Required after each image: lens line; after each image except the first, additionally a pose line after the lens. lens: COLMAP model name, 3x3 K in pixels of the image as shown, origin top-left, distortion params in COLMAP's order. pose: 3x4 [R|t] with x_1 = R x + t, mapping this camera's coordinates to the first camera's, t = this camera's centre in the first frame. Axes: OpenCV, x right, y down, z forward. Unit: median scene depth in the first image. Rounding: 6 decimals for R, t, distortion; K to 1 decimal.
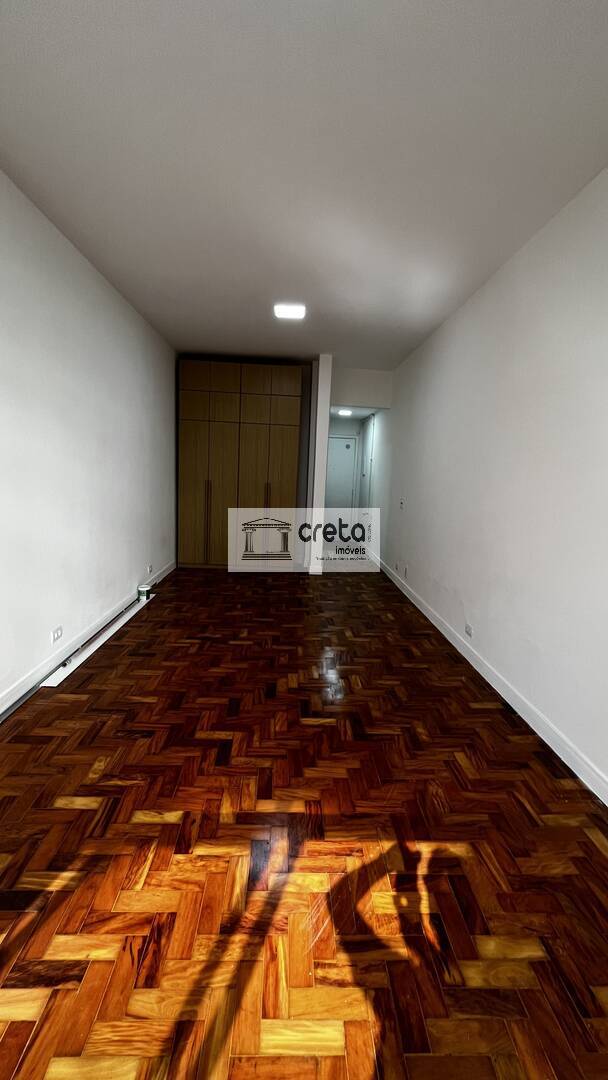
lens RADIAL K [[440.7, 0, 306.3], [0, 440.7, 541.5], [0, 0, 1]] dist [-0.001543, -0.000090]
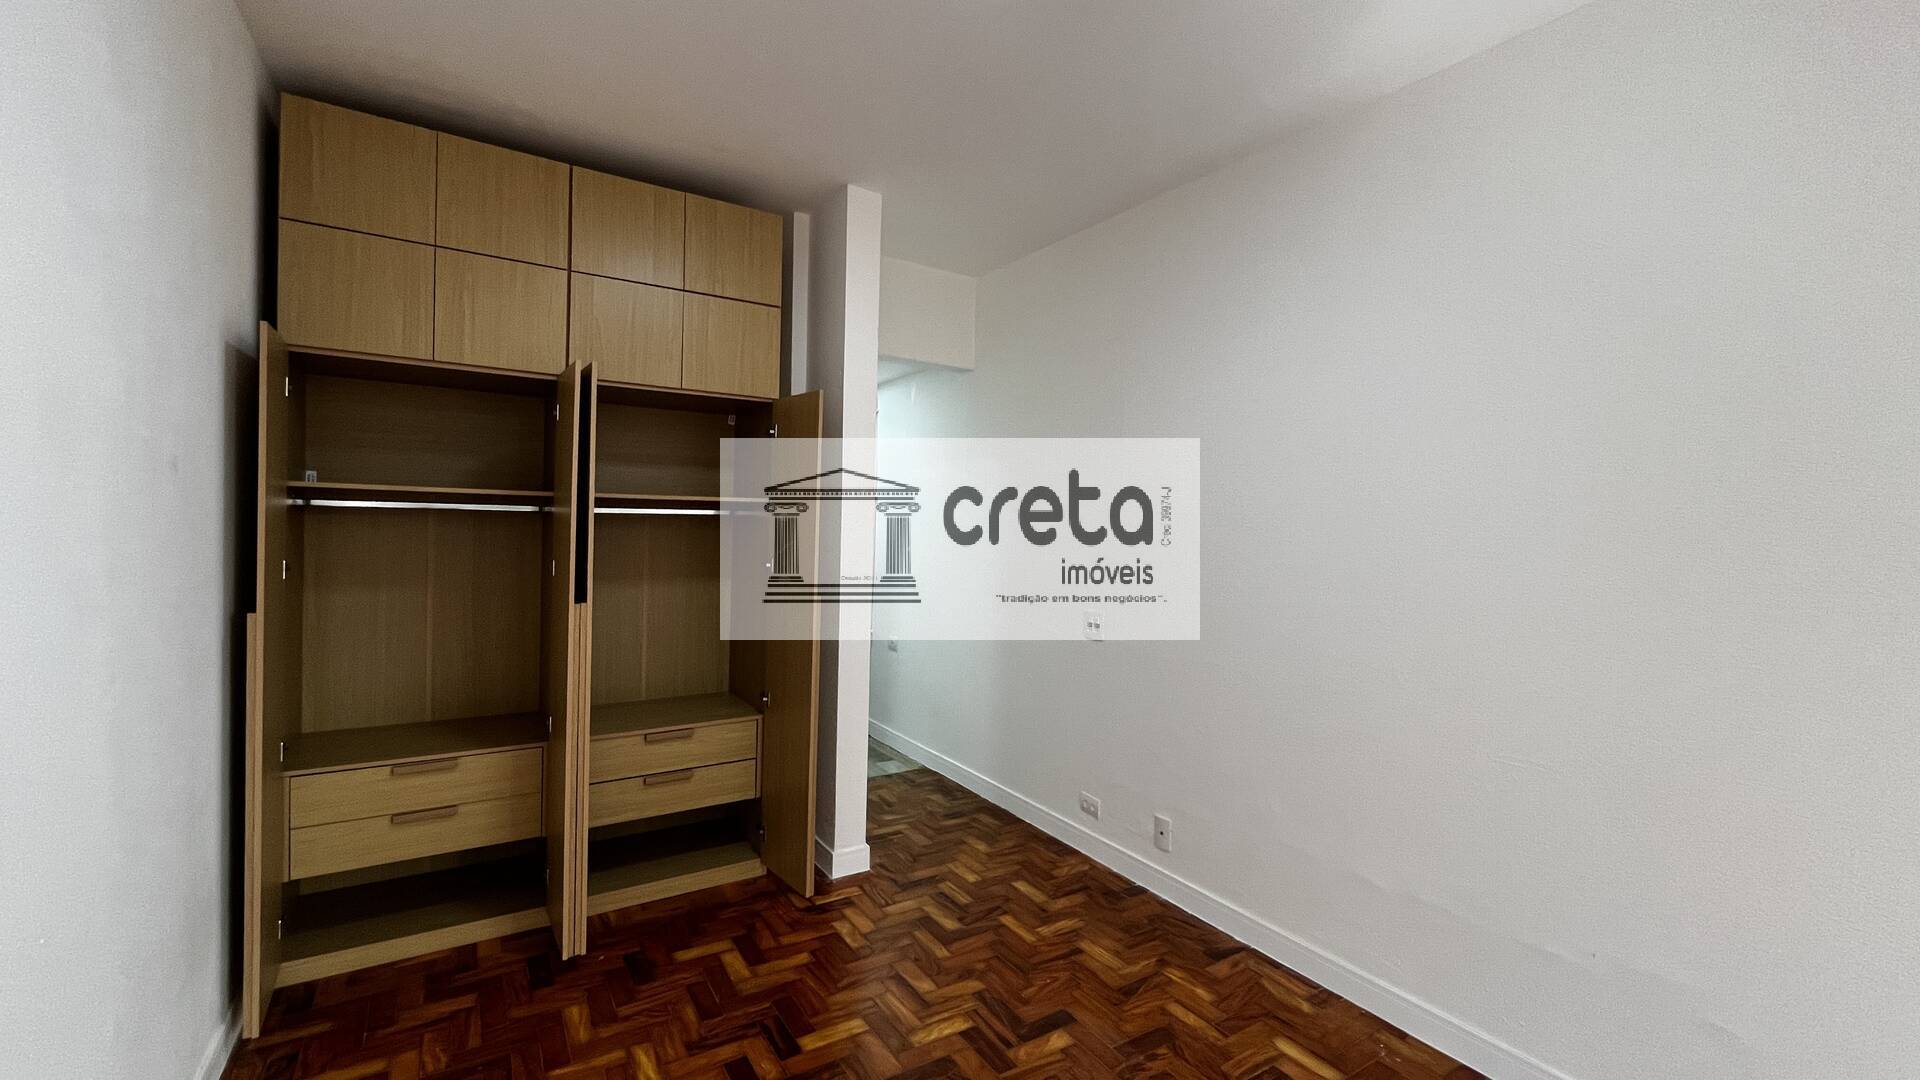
lens RADIAL K [[783.5, 0, 958.8], [0, 783.5, 530.4], [0, 0, 1]] dist [-0.001543, -0.000090]
pose [[0.863643, -0.025724, 0.503447, -0.292851], [0.089171, 0.990744, -0.102346, -0.161190], [-0.496154, 0.133284, 0.857943, 0.747155]]
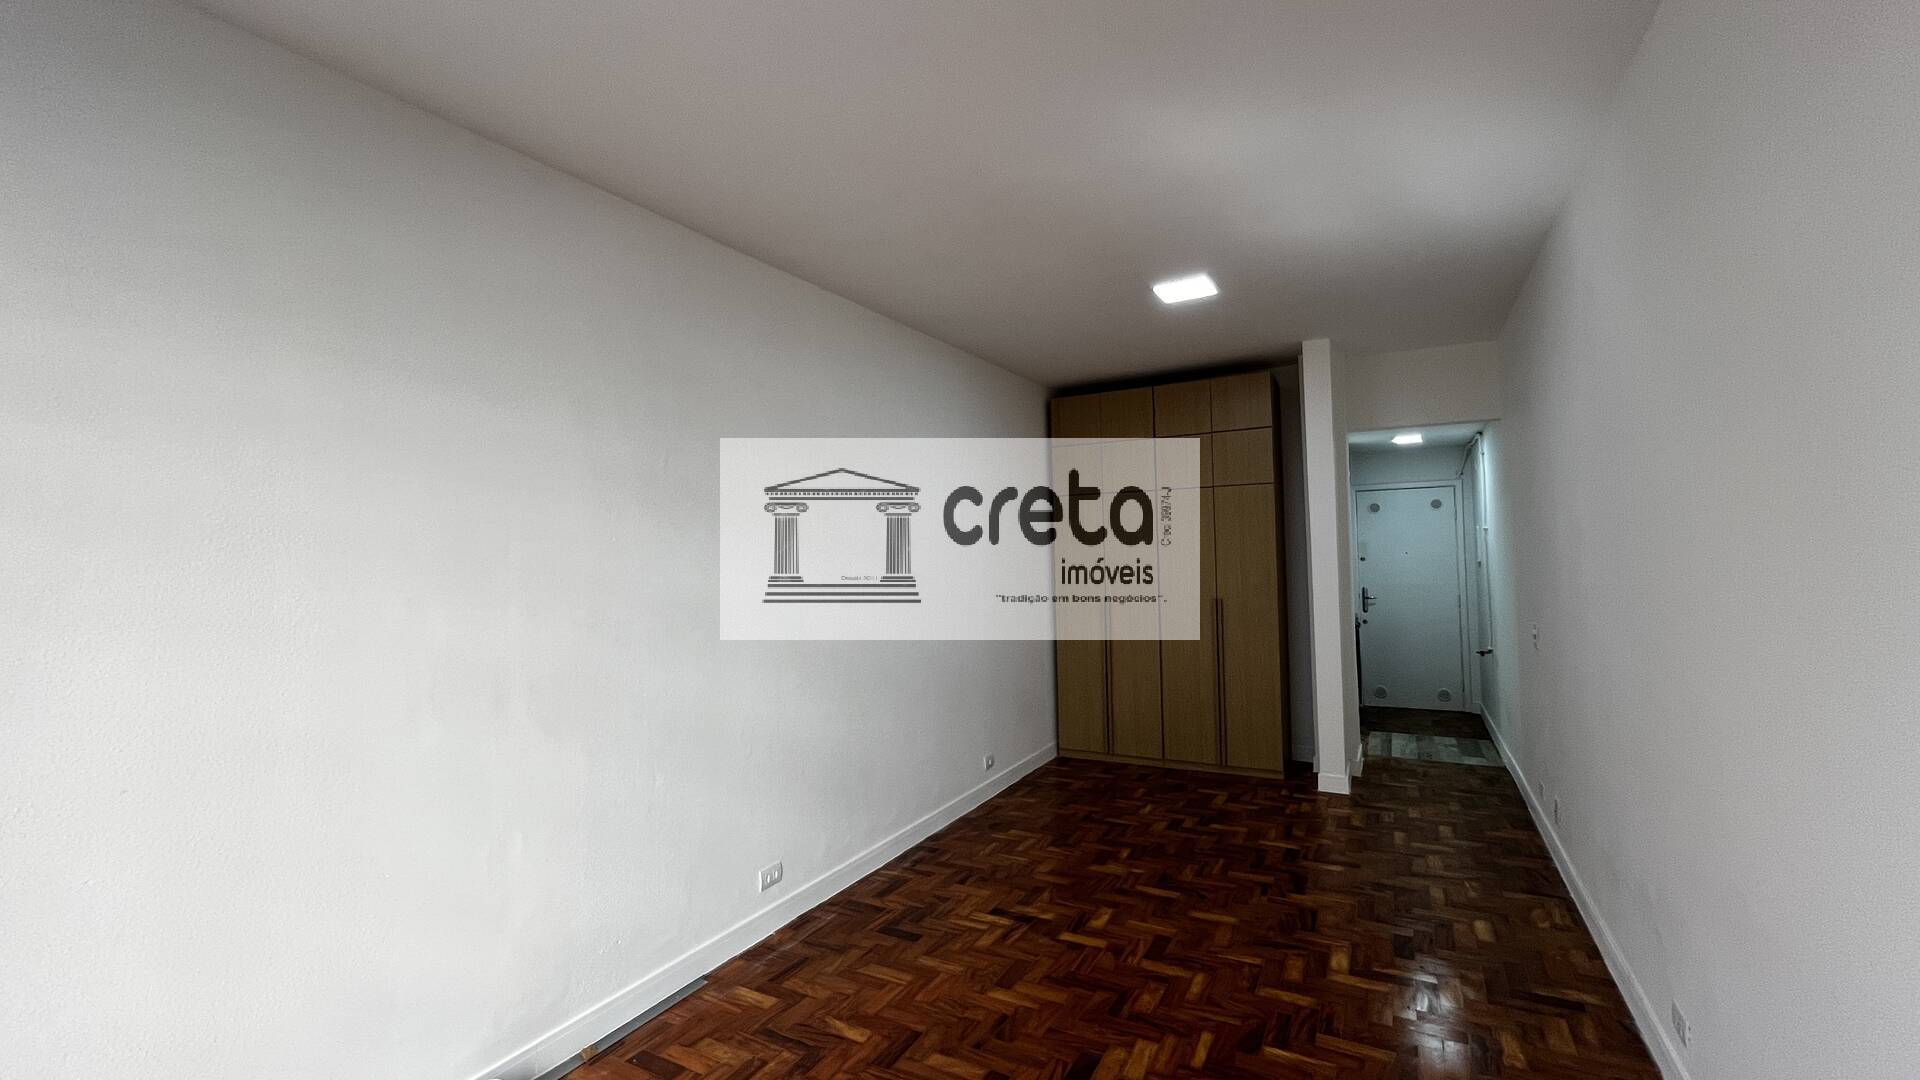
lens RADIAL K [[783.5, 0, 957.6], [0, 783.5, 543.5], [0, 0, 1]] dist [-0.001543, -0.000090]
pose [[0.848465, -0.077577, -0.523534, 0.219773], [-0.017088, 0.984668, -0.173601, -0.052607], [0.528975, 0.156240, 0.834131, 0.116104]]
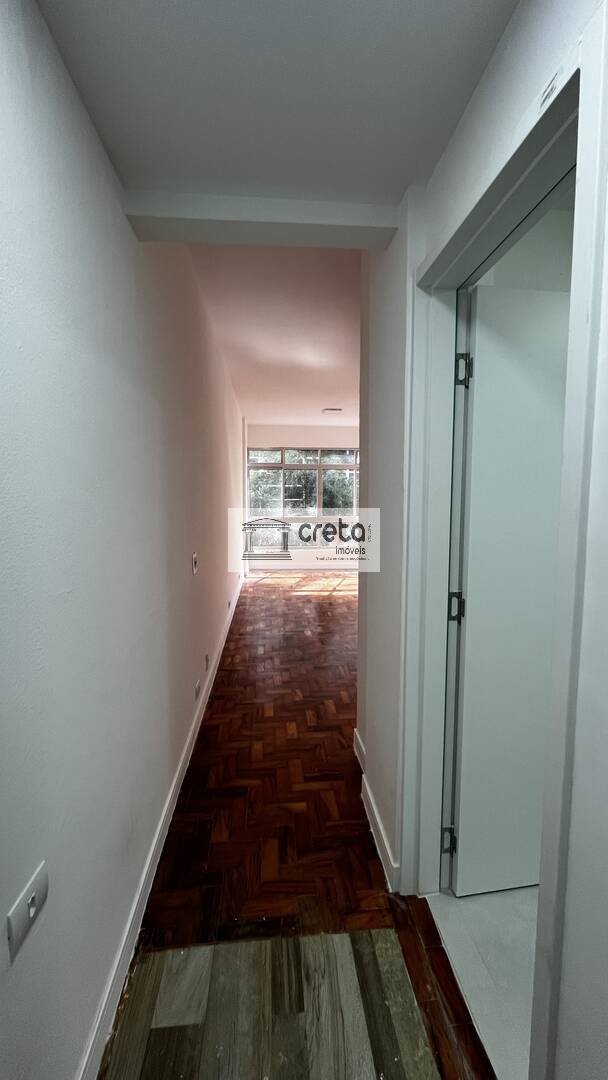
lens RADIAL K [[440.7, 0, 300.9], [0, 440.7, 538.0], [0, 0, 1]] dist [-0.001543, -0.000090]
pose [[-0.998655, -0.034510, -0.038690, 0.177451], [-0.043082, 0.967535, 0.249038, -0.357631], [0.028839, 0.250370, -0.967721, 2.194438]]
